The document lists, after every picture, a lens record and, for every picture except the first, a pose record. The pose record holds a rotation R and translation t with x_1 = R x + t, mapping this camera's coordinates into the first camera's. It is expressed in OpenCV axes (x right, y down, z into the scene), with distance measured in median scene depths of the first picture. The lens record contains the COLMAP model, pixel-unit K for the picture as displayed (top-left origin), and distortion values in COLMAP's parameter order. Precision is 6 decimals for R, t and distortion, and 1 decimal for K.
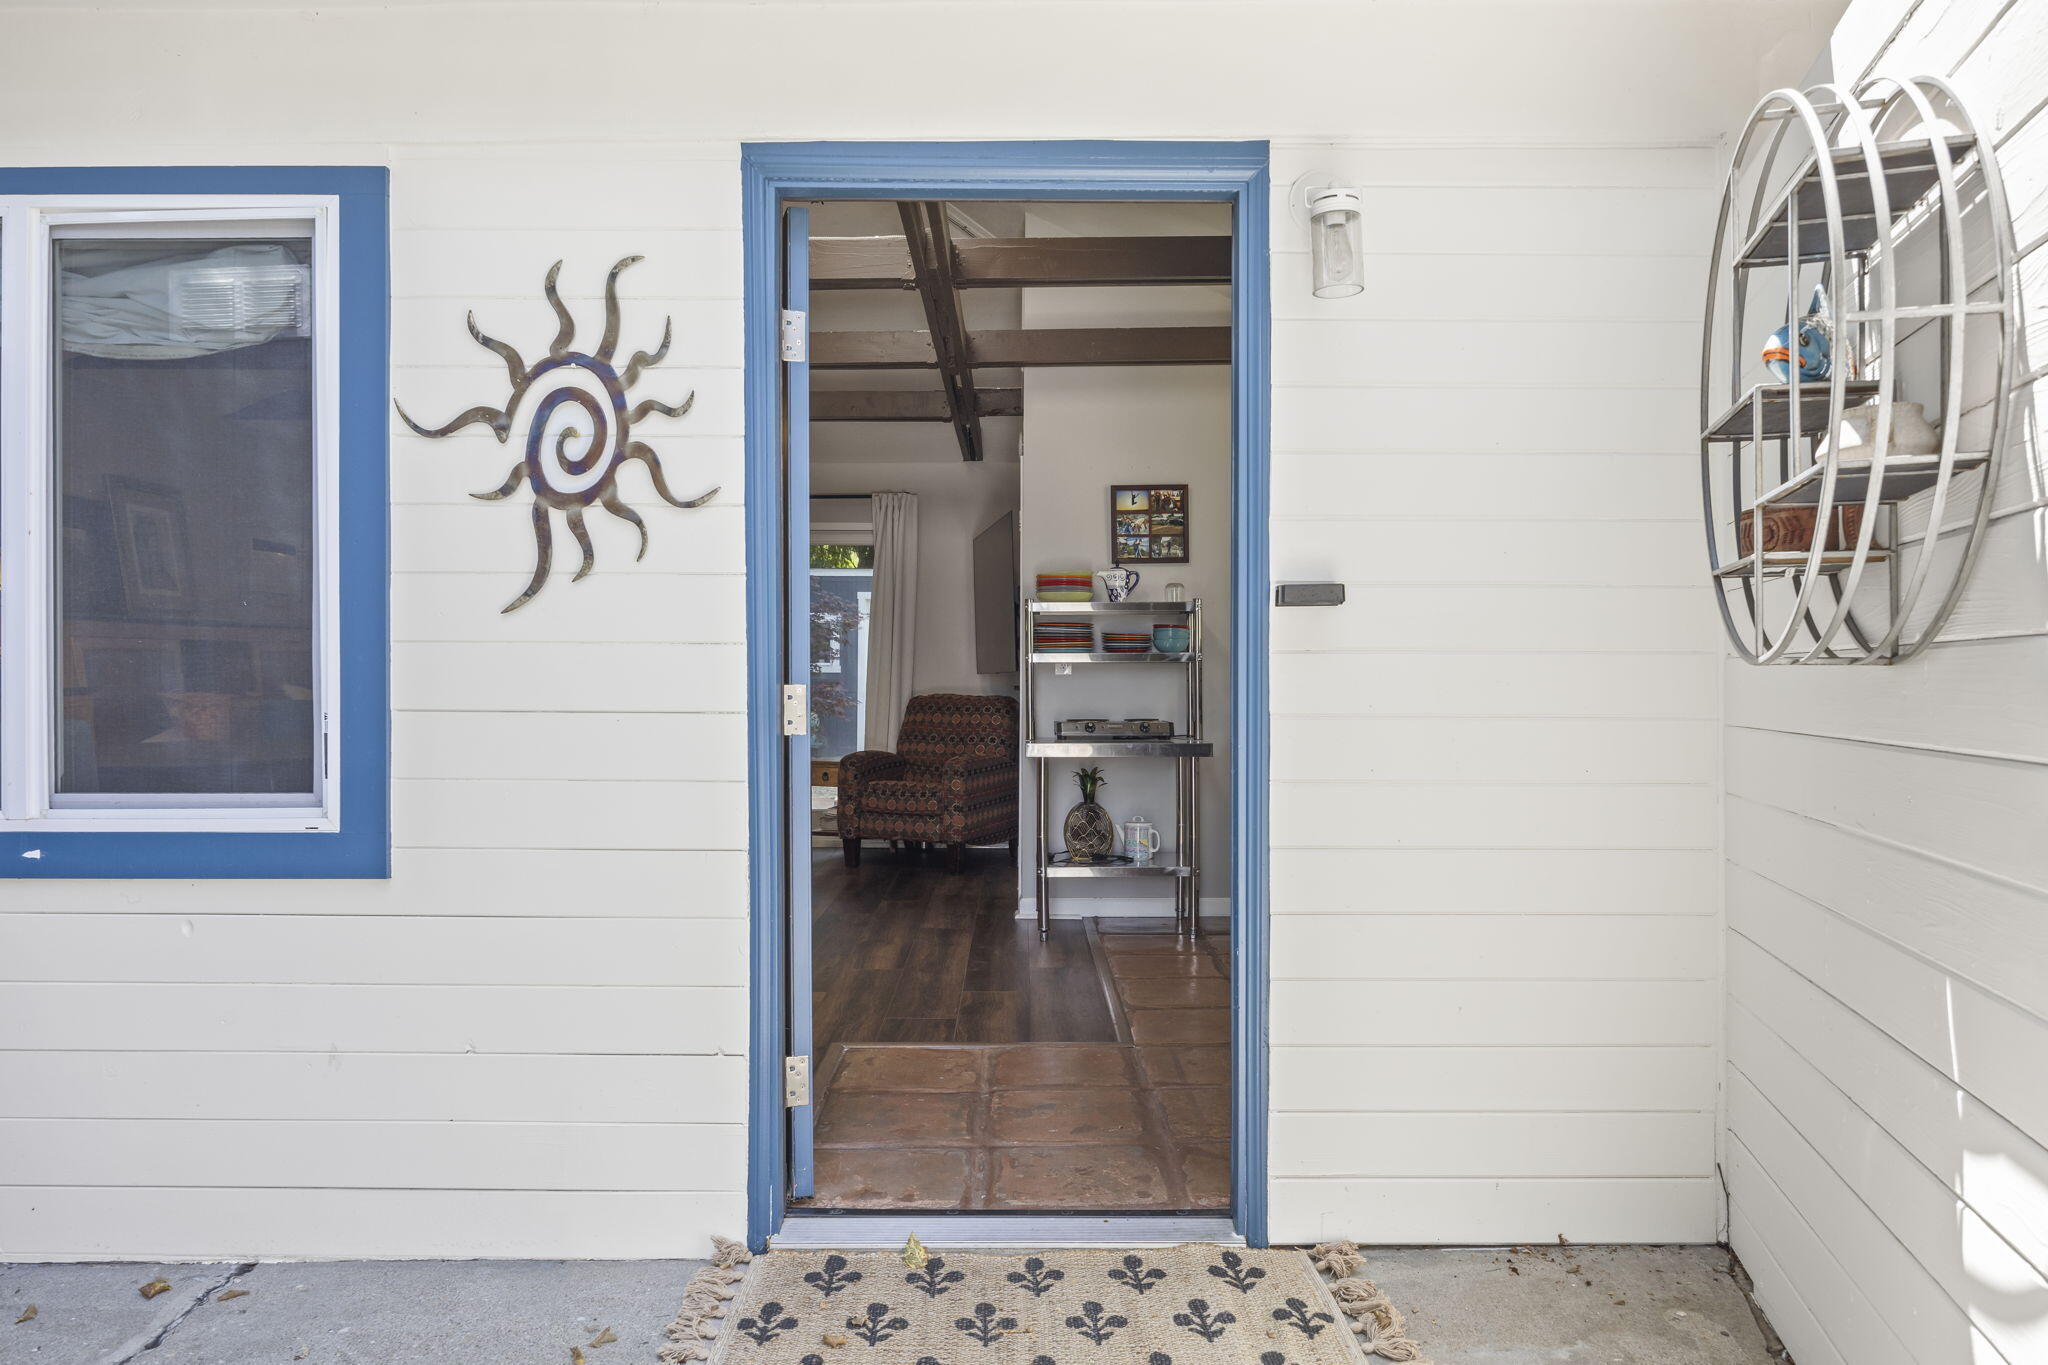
lens RADIAL K [[1001.7, 0, 1015.5], [0, 1001.7, 680.4], [0, 0, 1]] dist [-0.002774, -0.000058]
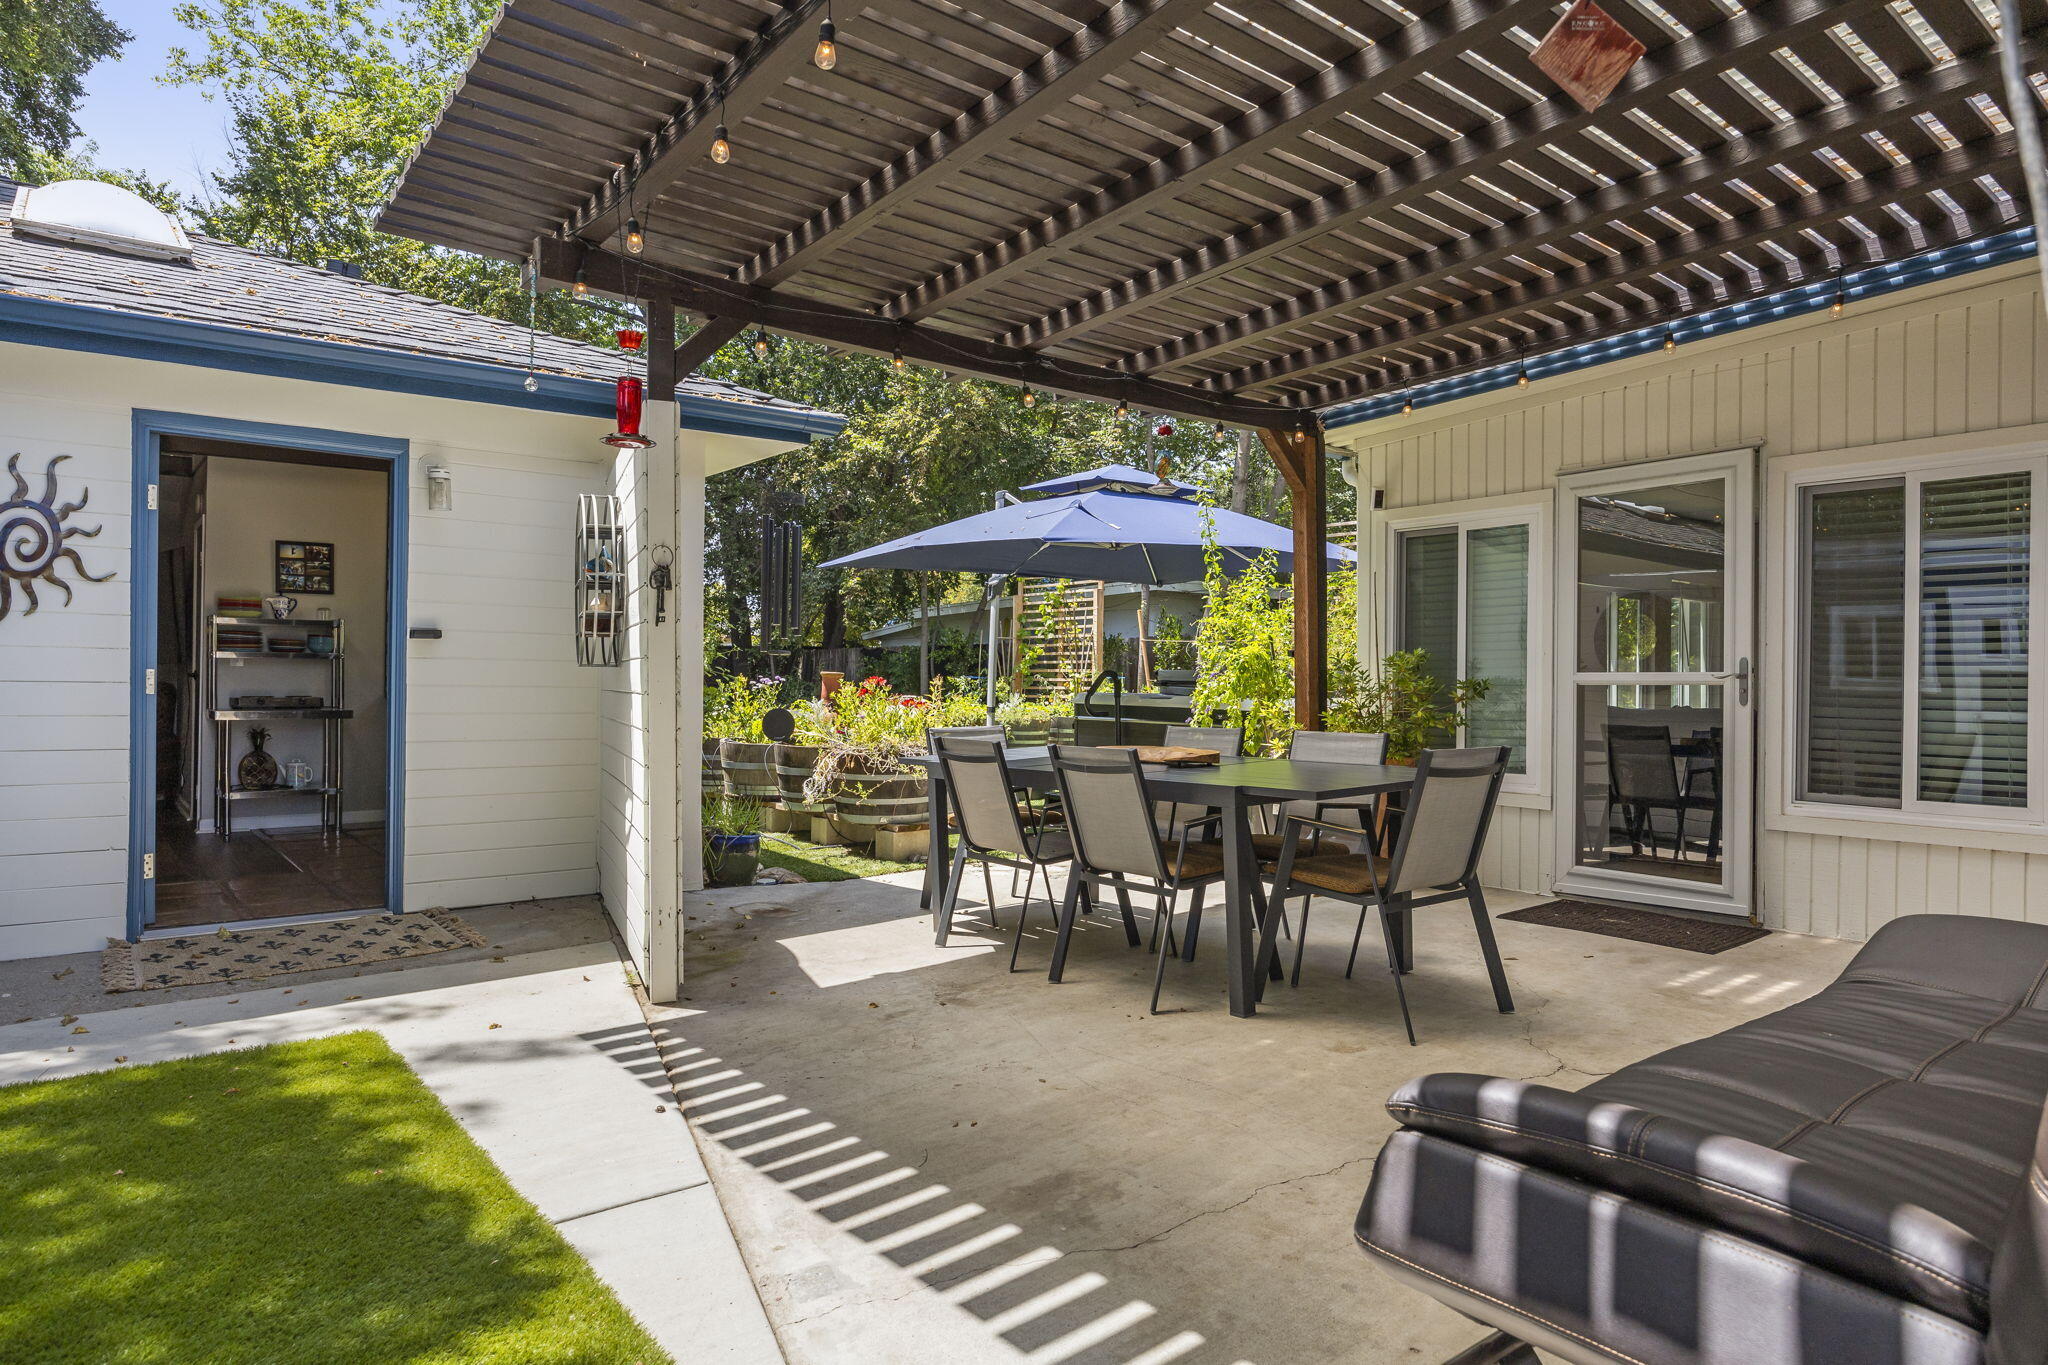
lens RADIAL K [[1043.7, 0, 1020.2], [0, 1043.7, 680.8], [0, 0, 1]] dist [-0.016676, 0.001065]
pose [[0.679358, 0.007804, 0.733765, -0.292314], [-0.010211, 0.999947, -0.001181, 0.006377], [-0.733736, -0.006690, 0.679402, -0.901677]]
